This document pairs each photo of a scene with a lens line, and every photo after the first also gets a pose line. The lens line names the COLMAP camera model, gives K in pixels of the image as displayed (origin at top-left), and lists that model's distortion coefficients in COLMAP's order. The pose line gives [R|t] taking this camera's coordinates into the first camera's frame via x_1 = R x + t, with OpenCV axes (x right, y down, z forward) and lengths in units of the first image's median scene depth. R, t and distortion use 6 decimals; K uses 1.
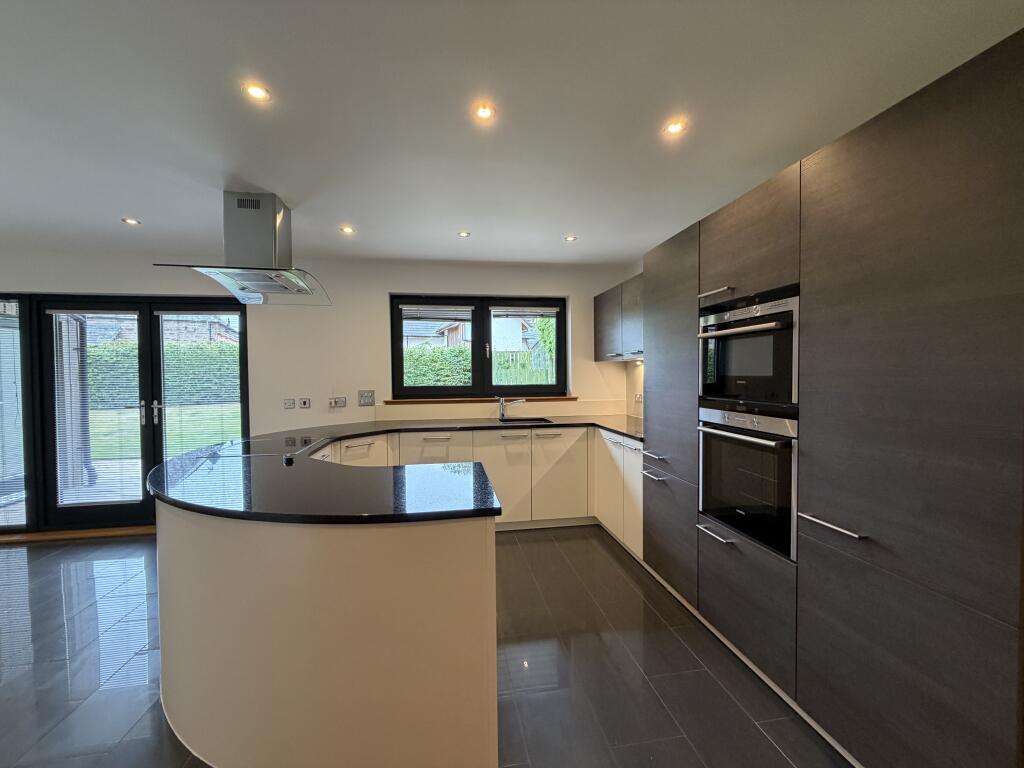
lens RADIAL K [[408.6, 0, 510.4], [0, 408.6, 384.8], [0, 0, 1]] dist [0.000307, 0.000022]
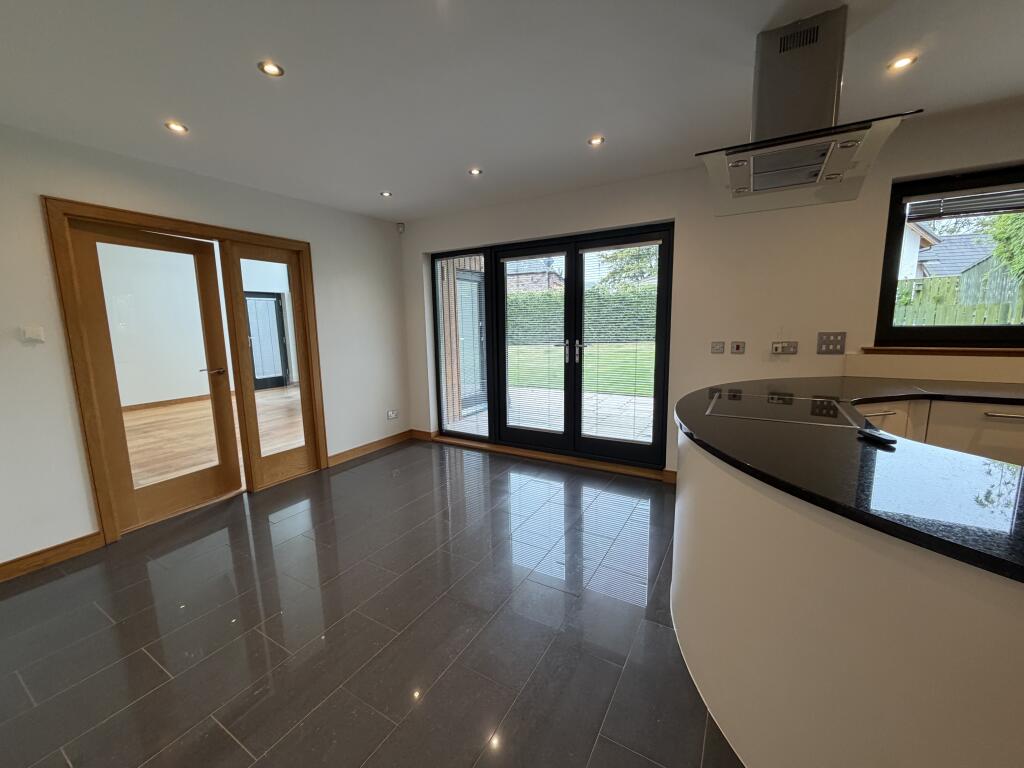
lens RADIAL K [[408.6, 0, 510.4], [0, 408.6, 384.8], [0, 0, 1]] dist [0.000307, 0.000022]
pose [[0.766795, 0.092836, -0.635143, -0.335000], [-0.004616, 0.990258, 0.139170, 0.008201], [0.641875, -0.103783, 0.759753, 0.100882]]
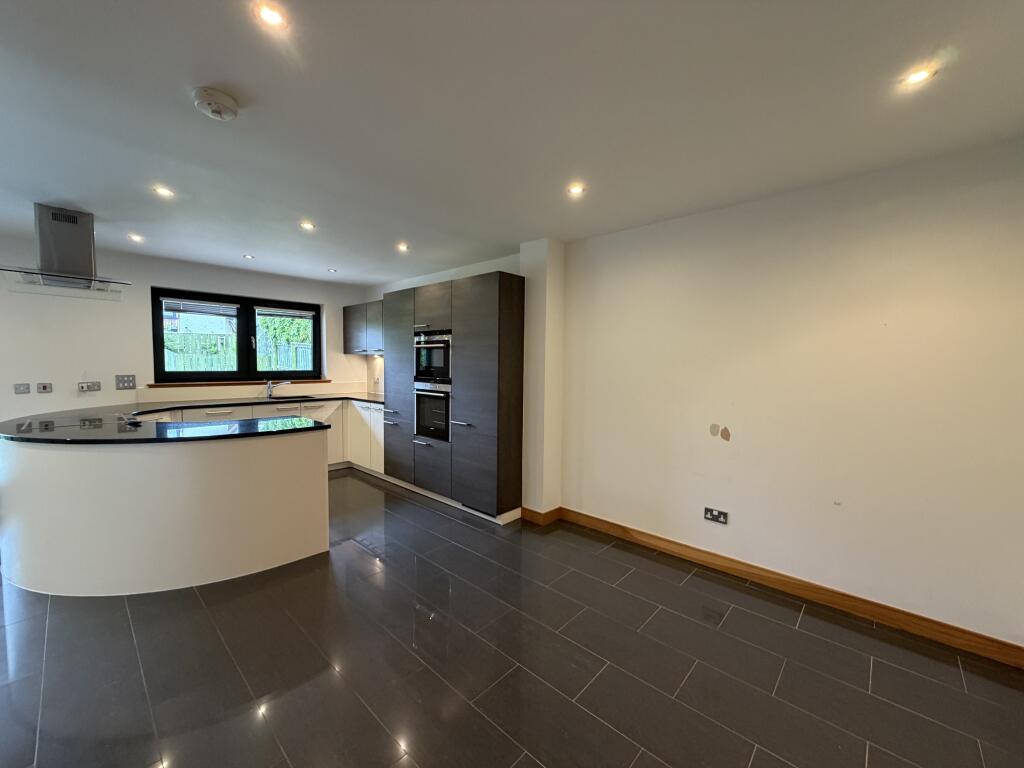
lens RADIAL K [[408.6, 0, 510.4], [0, 408.6, 384.8], [0, 0, 1]] dist [0.000307, 0.000022]
pose [[0.790417, -0.015710, 0.612368, -0.219694], [-0.002447, 0.999582, 0.028802, 0.006309], [-0.612564, -0.024264, 0.790048, -0.487214]]
